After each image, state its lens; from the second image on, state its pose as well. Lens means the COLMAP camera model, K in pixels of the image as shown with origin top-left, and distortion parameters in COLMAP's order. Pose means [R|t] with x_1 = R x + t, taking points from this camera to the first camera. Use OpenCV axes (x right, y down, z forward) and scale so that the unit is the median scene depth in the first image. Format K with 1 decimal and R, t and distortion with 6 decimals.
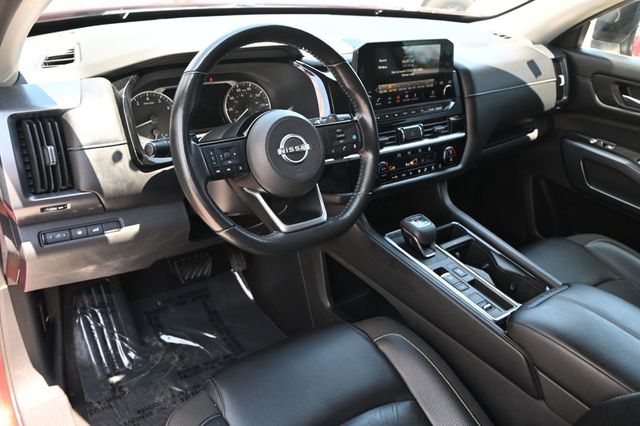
lens RADIAL K [[550.2, 0, 320.0], [0, 550.2, 213.0], [0, 0, 1]] dist [-0.015172, -0.007275]
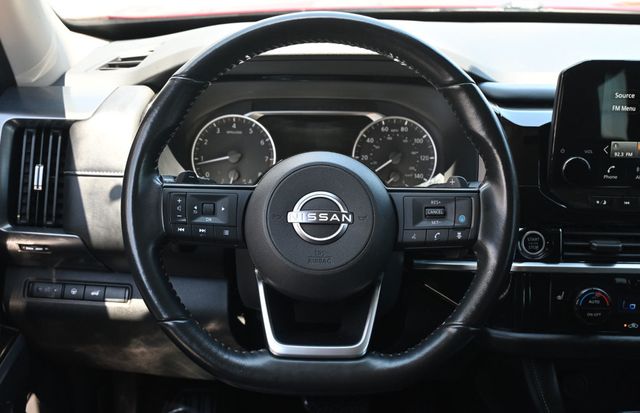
lens RADIAL K [[863.1, 0, 320.0], [0, 863.1, 206.5], [0, 0, 1]] dist [0.006514, 0.008329]
pose [[0.783953, 0.131427, -0.606749, 0.456944], [-0.235110, 0.967390, -0.094230, -0.038628], [0.574579, 0.216525, 0.789289, 0.258224]]
